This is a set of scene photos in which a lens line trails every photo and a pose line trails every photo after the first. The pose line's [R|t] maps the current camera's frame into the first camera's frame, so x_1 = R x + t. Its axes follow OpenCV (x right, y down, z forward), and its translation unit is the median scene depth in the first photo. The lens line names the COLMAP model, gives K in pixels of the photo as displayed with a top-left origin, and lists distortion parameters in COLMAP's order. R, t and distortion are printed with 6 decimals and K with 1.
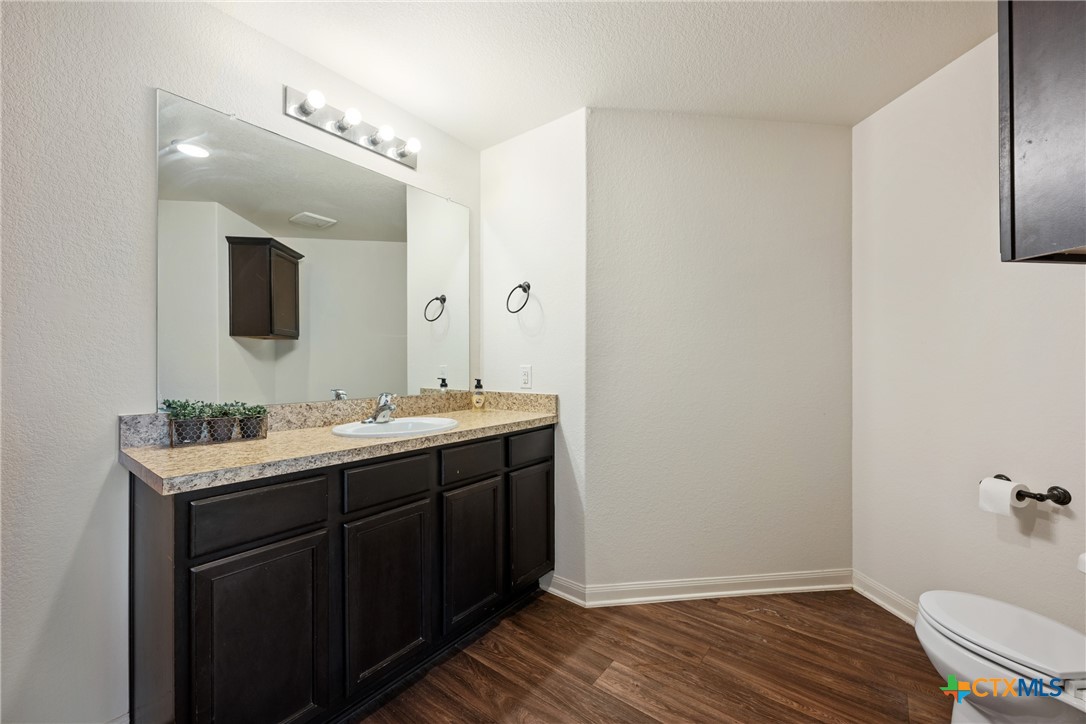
lens RADIAL K [[435.0, 0, 543.0], [0, 435.0, 362.0], [0, 0, 1]] dist [0.000913, 0.000083]
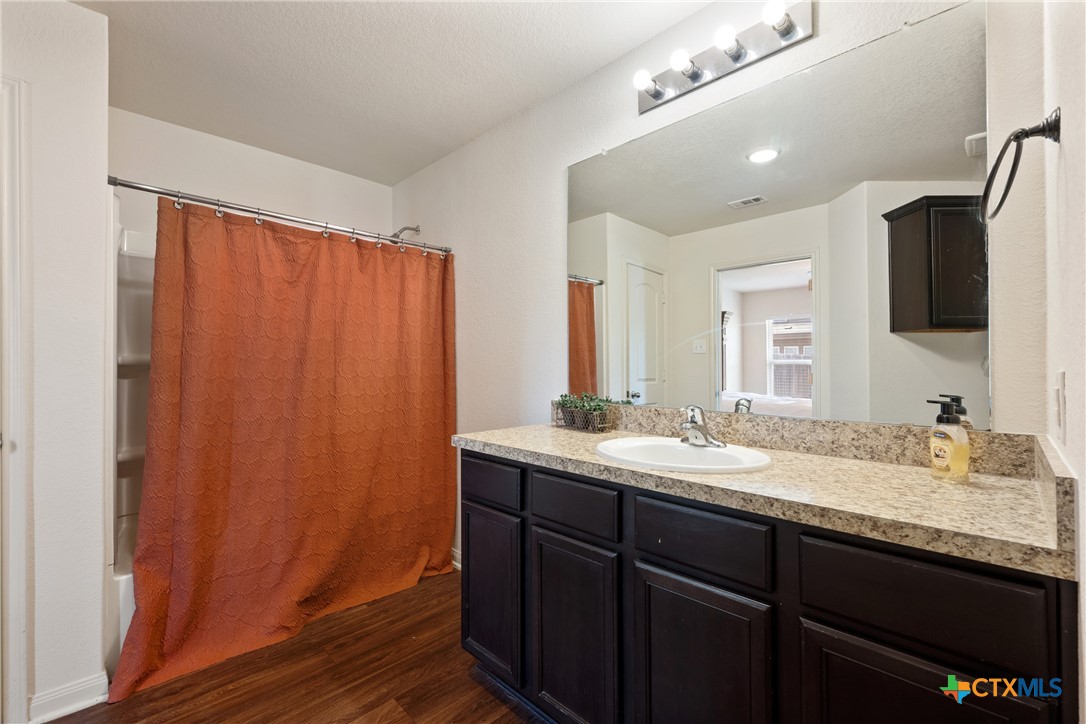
lens RADIAL K [[455.1, 0, 543.0], [0, 455.1, 362.0], [0, 0, 1]] dist [-0.000525, -0.000079]
pose [[-0.121448, -0.004515, -0.992588, 0.442005], [0.005665, 0.999970, -0.005242, -0.000303], [0.992582, -0.006259, -0.121419, 0.853279]]
